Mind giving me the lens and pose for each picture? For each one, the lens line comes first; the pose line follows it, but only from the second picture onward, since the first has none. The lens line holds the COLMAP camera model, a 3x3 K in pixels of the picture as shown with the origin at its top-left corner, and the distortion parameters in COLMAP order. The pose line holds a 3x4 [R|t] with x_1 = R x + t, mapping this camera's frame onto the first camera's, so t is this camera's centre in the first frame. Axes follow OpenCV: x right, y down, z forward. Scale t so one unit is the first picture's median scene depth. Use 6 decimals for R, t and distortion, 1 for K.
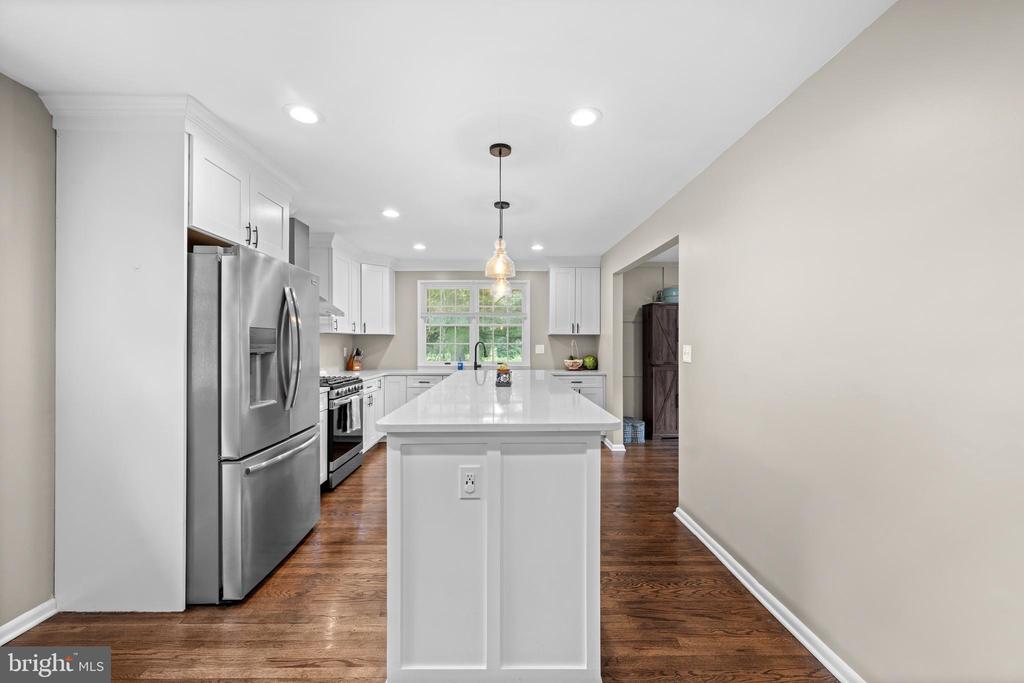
lens RADIAL K [[410.5, 0, 511.4], [0, 410.5, 341.9], [0, 0, 1]] dist [-0.000555, 0.000617]
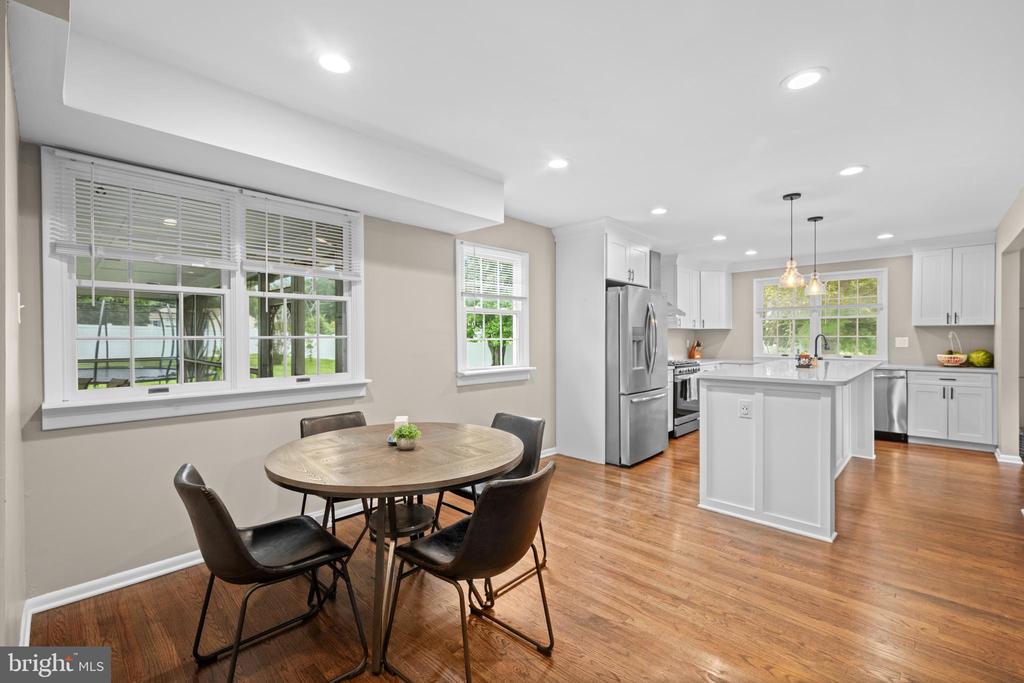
lens RADIAL K [[434.2, 0, 510.7], [0, 434.2, 340.4], [0, 0, 1]] dist [-0.002968, 0.001752]
pose [[0.706581, 0.002752, -0.707627, 0.220754], [0.003638, 0.999965, 0.007522, 0.005366], [0.707623, -0.007889, 0.706547, -0.466277]]
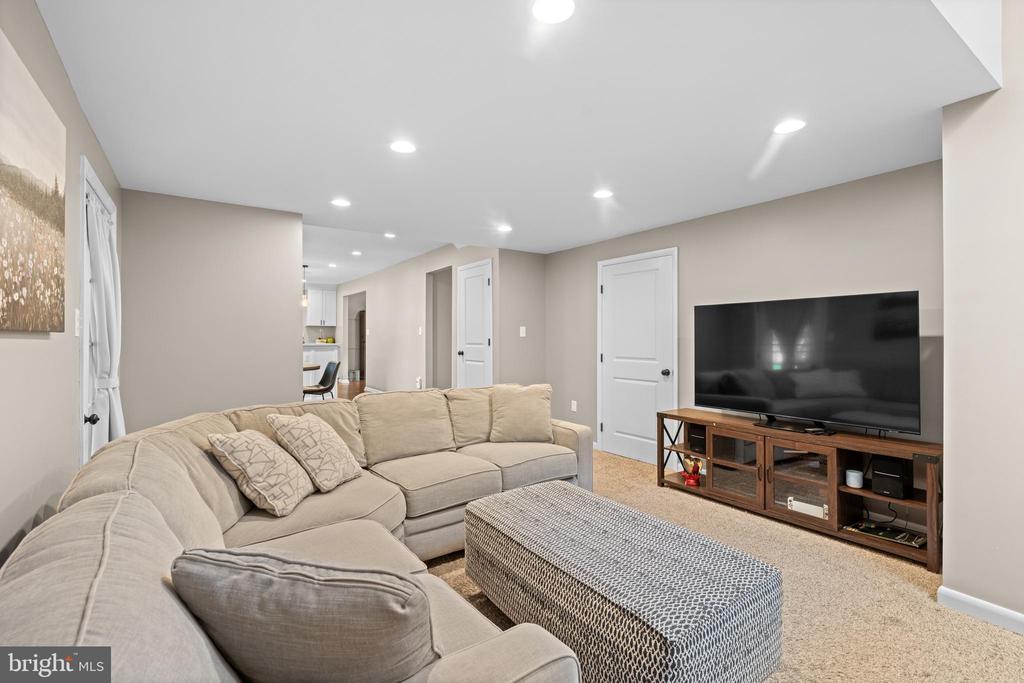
lens RADIAL K [[460.6, 0, 509.4], [0, 460.6, 336.3], [0, 0, 1]] dist [-0.001943, -0.000216]
pose [[0.838333, 0.002008, 0.545155, -0.411924], [-0.002964, 0.999995, 0.000874, 0.037035], [-0.545150, -0.002348, 0.838335, -1.835800]]
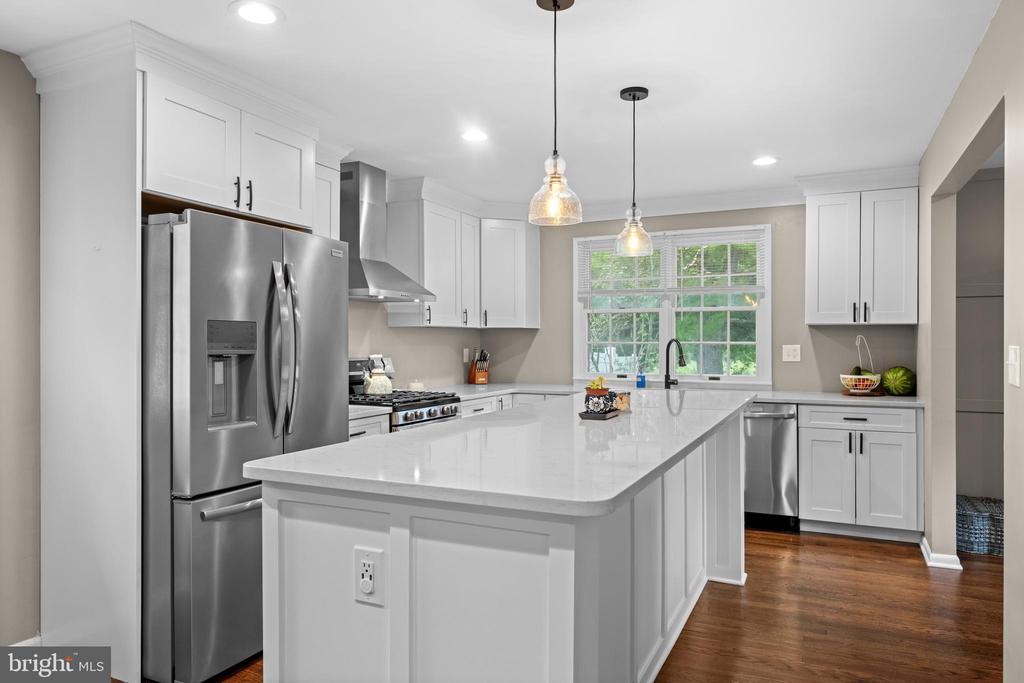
lens RADIAL K [[678.4, 0, 501.2], [0, 678.4, 342.2], [0, 0, 1]] dist [0.004089, -0.006088]
pose [[0.892091, 0.000167, -0.451855, 0.210638], [0.001548, 0.999993, 0.003426, 0.000408], [0.451853, -0.003756, 0.892085, 0.087126]]
